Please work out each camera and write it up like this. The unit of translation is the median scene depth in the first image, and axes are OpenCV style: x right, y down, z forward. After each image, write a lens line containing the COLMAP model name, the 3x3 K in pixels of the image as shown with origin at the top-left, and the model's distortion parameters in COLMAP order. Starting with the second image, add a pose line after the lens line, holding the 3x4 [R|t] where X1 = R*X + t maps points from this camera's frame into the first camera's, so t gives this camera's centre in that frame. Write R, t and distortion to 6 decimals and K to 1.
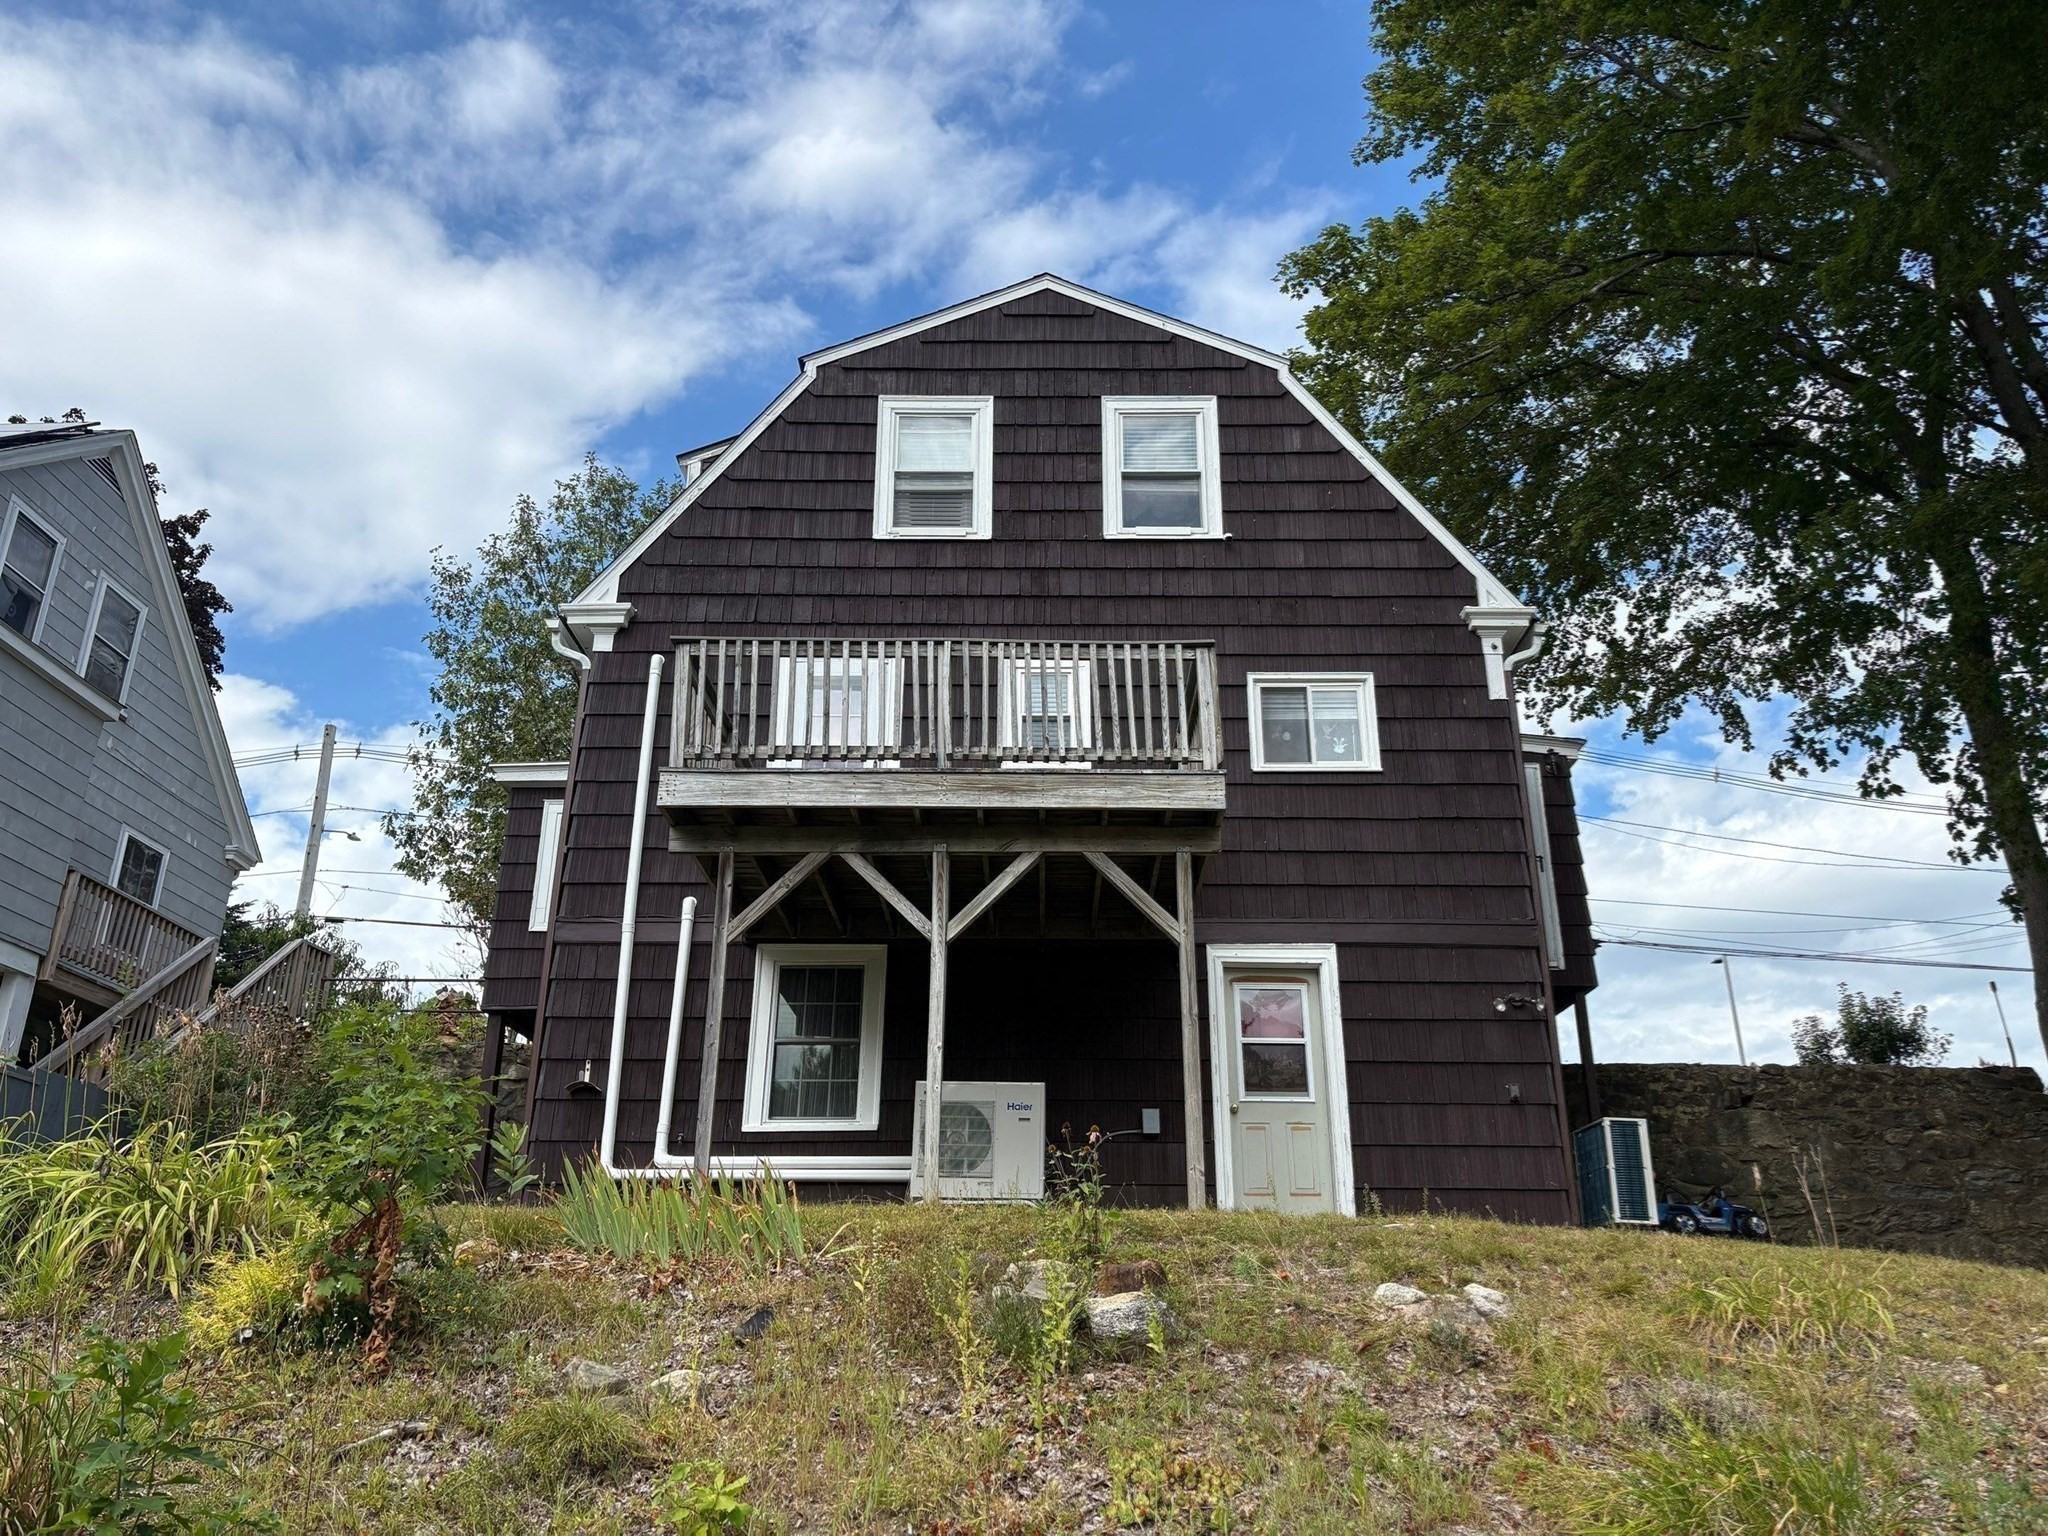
lens RADIAL K [[1489.6, 0, 1058.4], [0, 1489.6, 761.9], [0, 0, 1]] dist [0.011437, -0.005724]
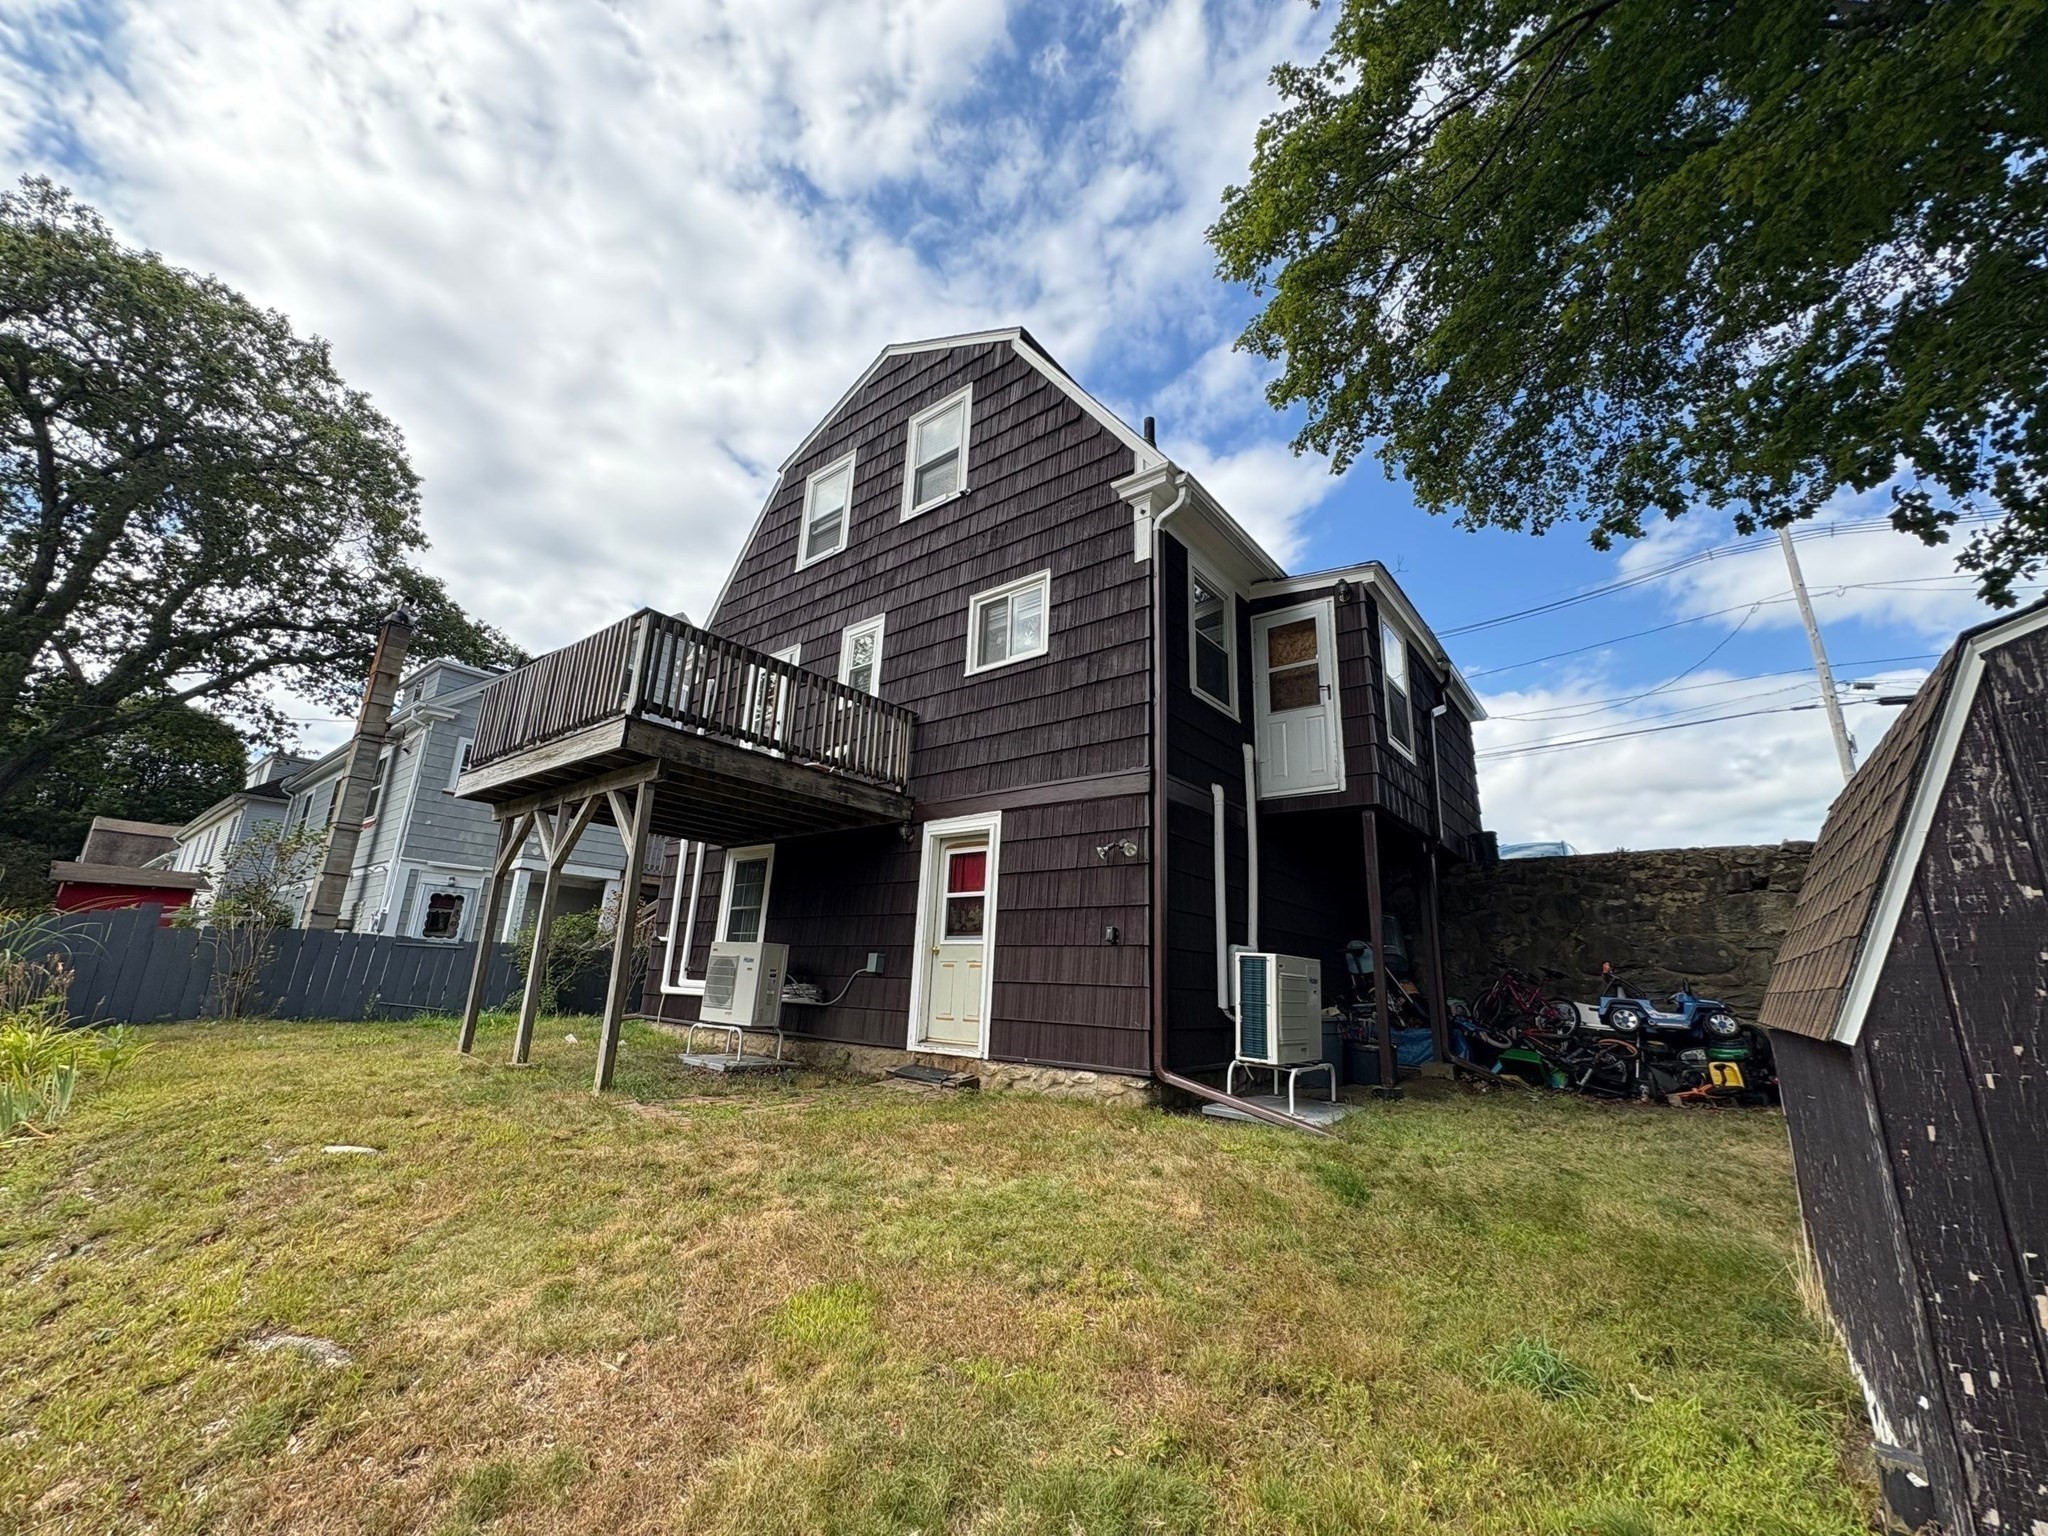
lens RADIAL K [[796.3, 0, 1053.6], [0, 796.3, 765.5], [0, 0, 1]] dist [-0.001988, -0.000077]
pose [[0.791962, -0.137484, -0.594890, 0.543657], [0.198468, 0.979375, 0.037873, 0.064529], [0.577414, -0.148061, 0.802914, 0.472536]]
